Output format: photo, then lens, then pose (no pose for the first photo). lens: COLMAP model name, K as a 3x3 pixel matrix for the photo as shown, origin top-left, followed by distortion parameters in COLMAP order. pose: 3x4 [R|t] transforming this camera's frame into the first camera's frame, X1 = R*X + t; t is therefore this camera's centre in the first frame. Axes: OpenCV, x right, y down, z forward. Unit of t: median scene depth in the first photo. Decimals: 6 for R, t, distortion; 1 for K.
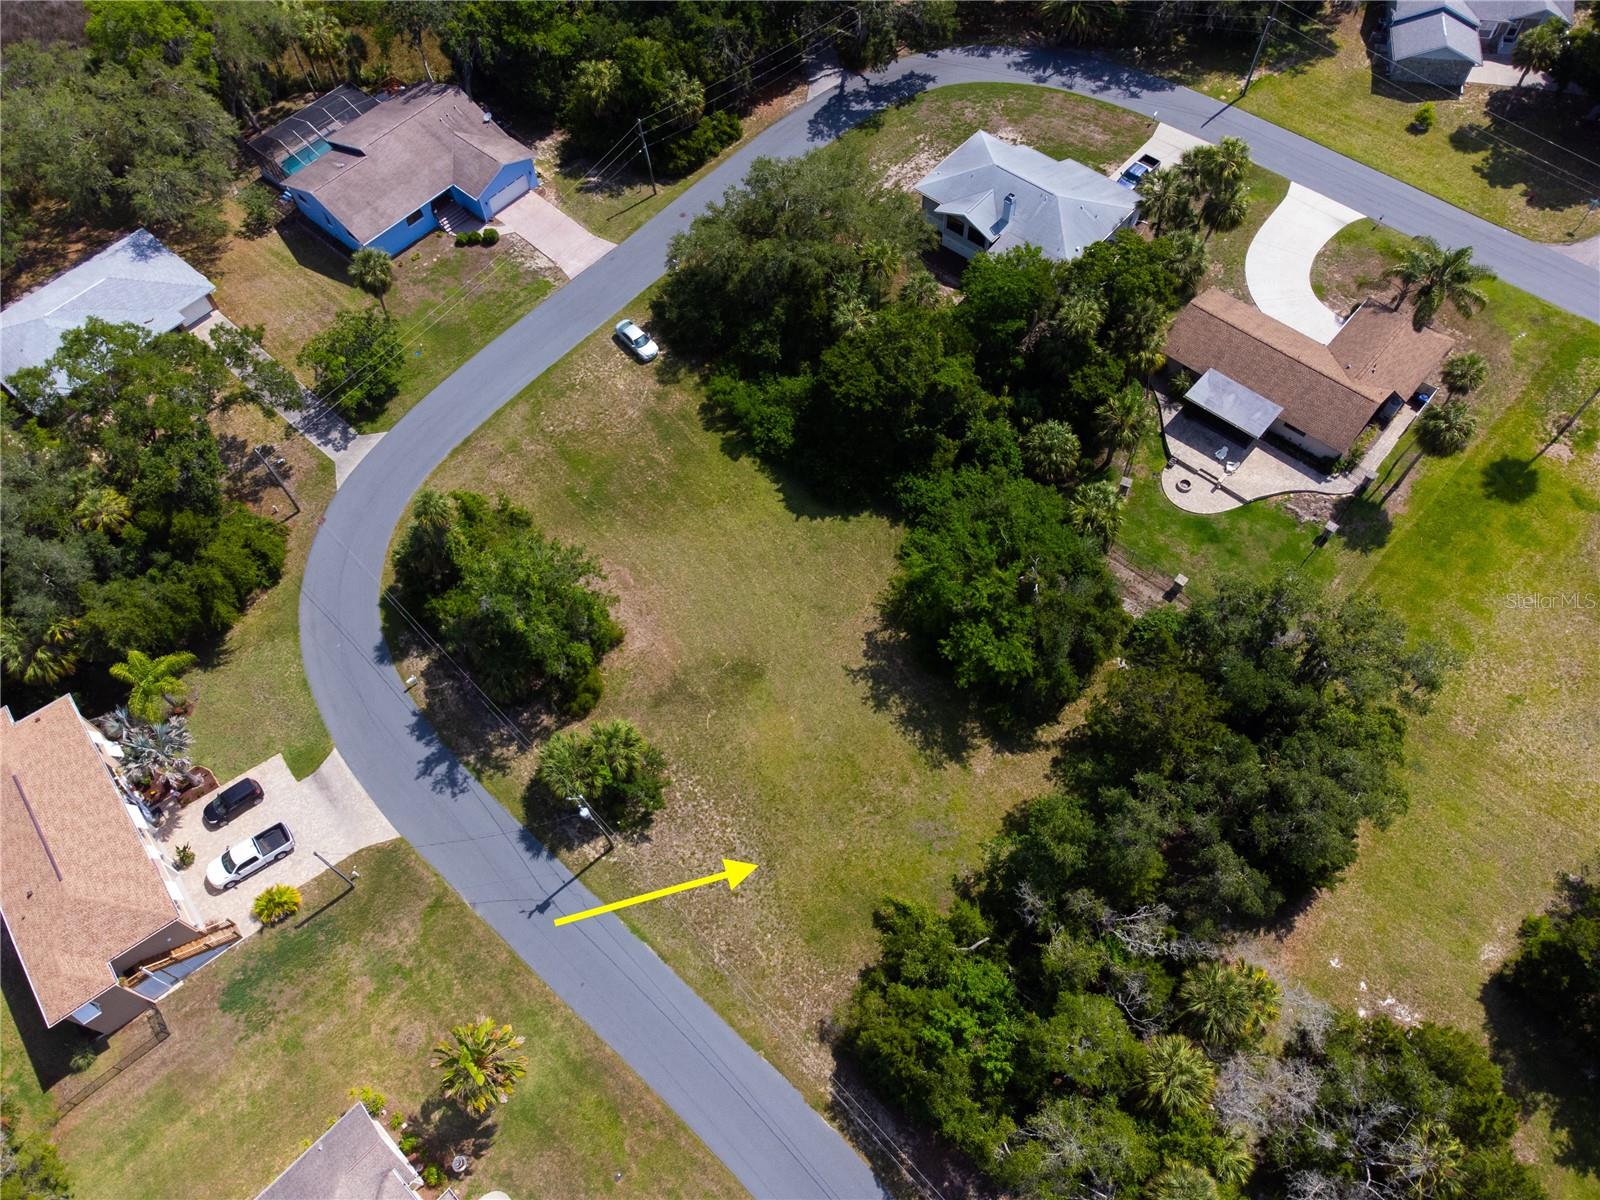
lens RADIAL K [[1191.3, 0, 780.7], [0, 1191.3, 593.7], [0, 0, 1]] dist [-0.003137, 0.028219]
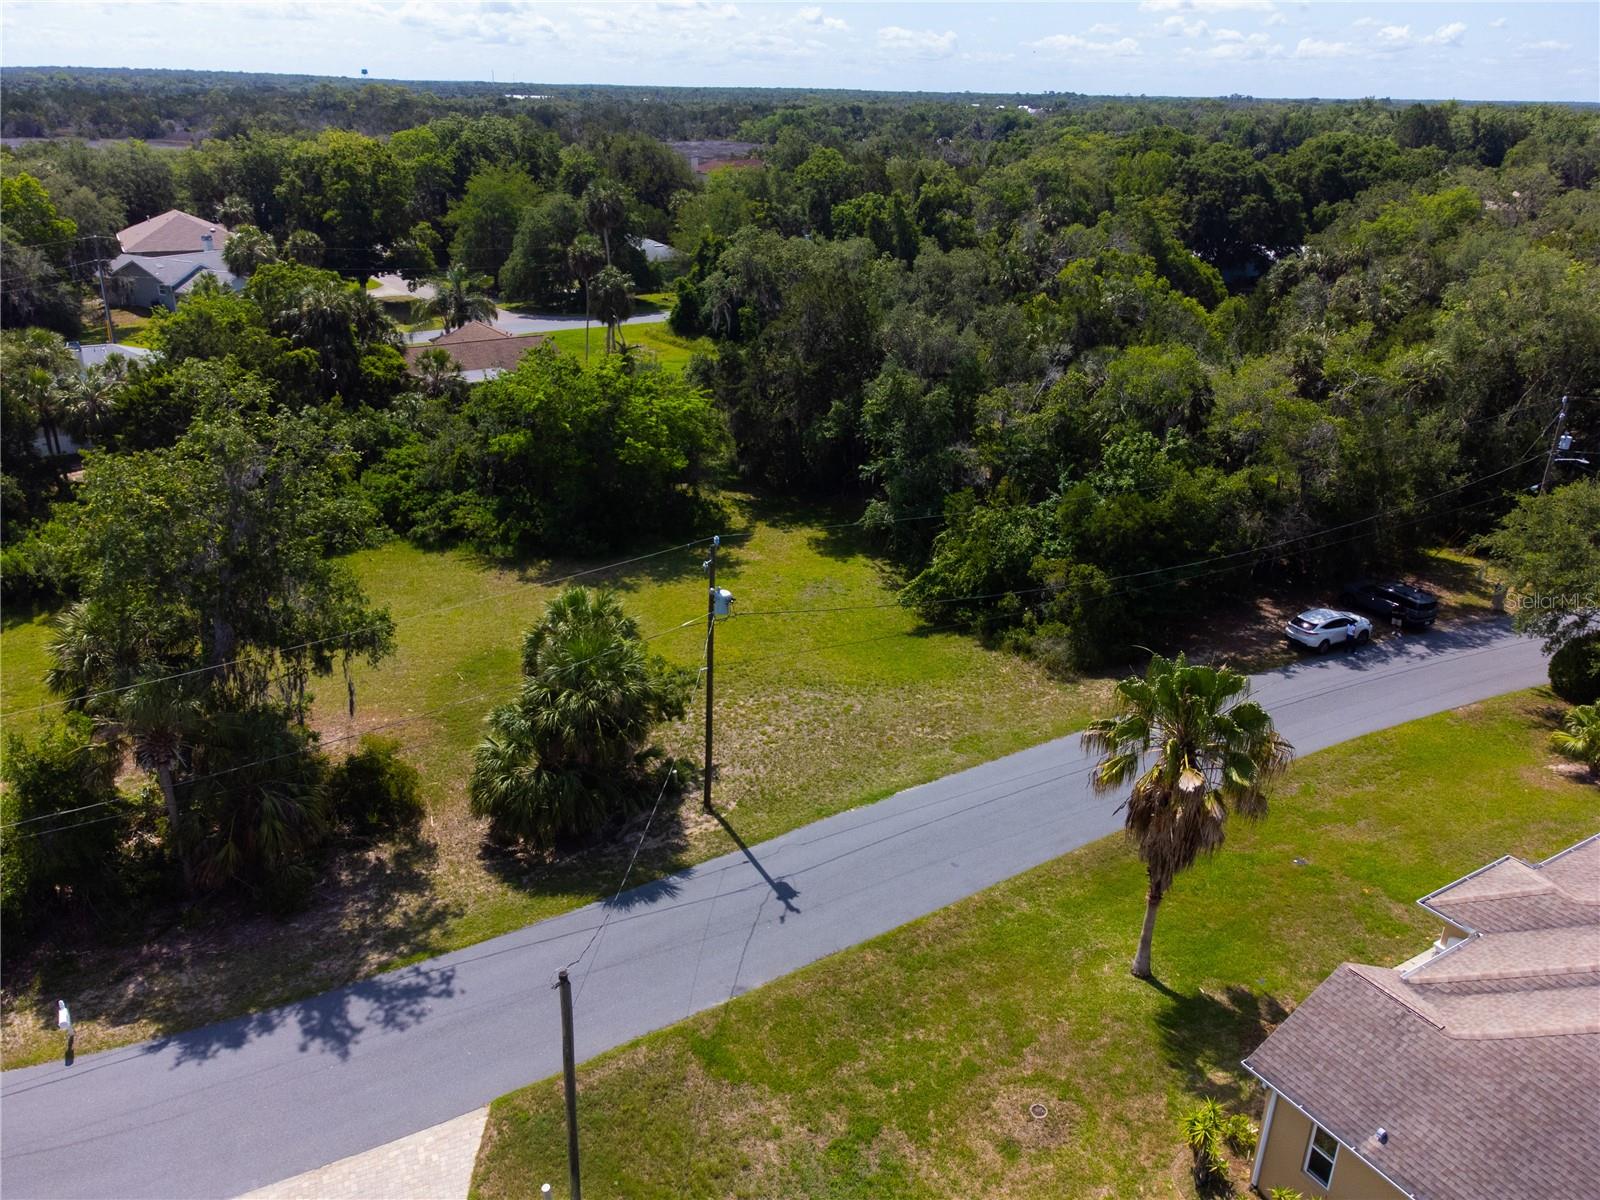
lens RADIAL K [[1191.3, 0, 797.2], [0, 1191.3, 595.9], [0, 0, 1]] dist [-0.003137, 0.028219]
pose [[0.243228, -0.335012, 0.910278, -0.504558], [0.812479, 0.582984, -0.002539, 0.166799], [-0.529827, 0.740200, 0.413989, 0.598246]]
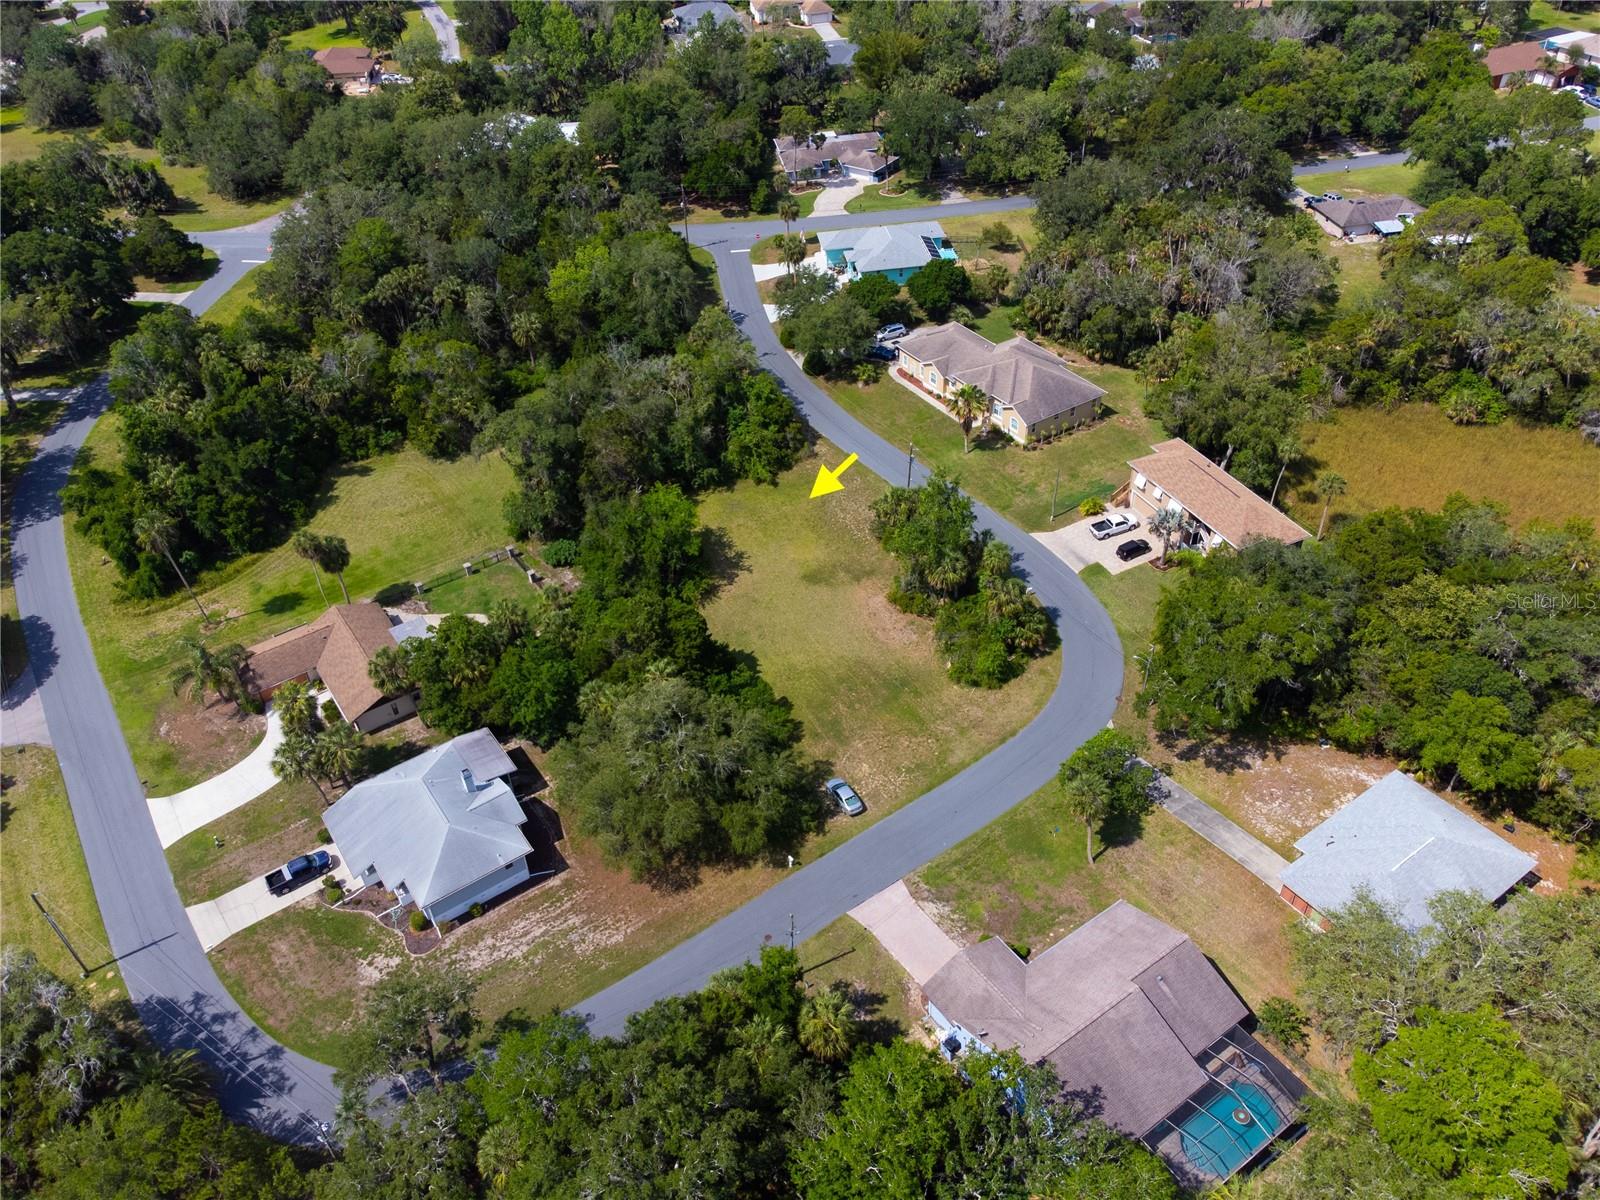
lens RADIAL K [[1191.3, 0, 788.7], [0, 1191.3, 591.8], [0, 0, 1]] dist [-0.003137, 0.028219]
pose [[-0.969786, -0.077870, 0.231197, -0.338365], [0.239870, -0.131578, 0.961847, -1.362382], [-0.044478, 0.988243, 0.146281, 0.741225]]
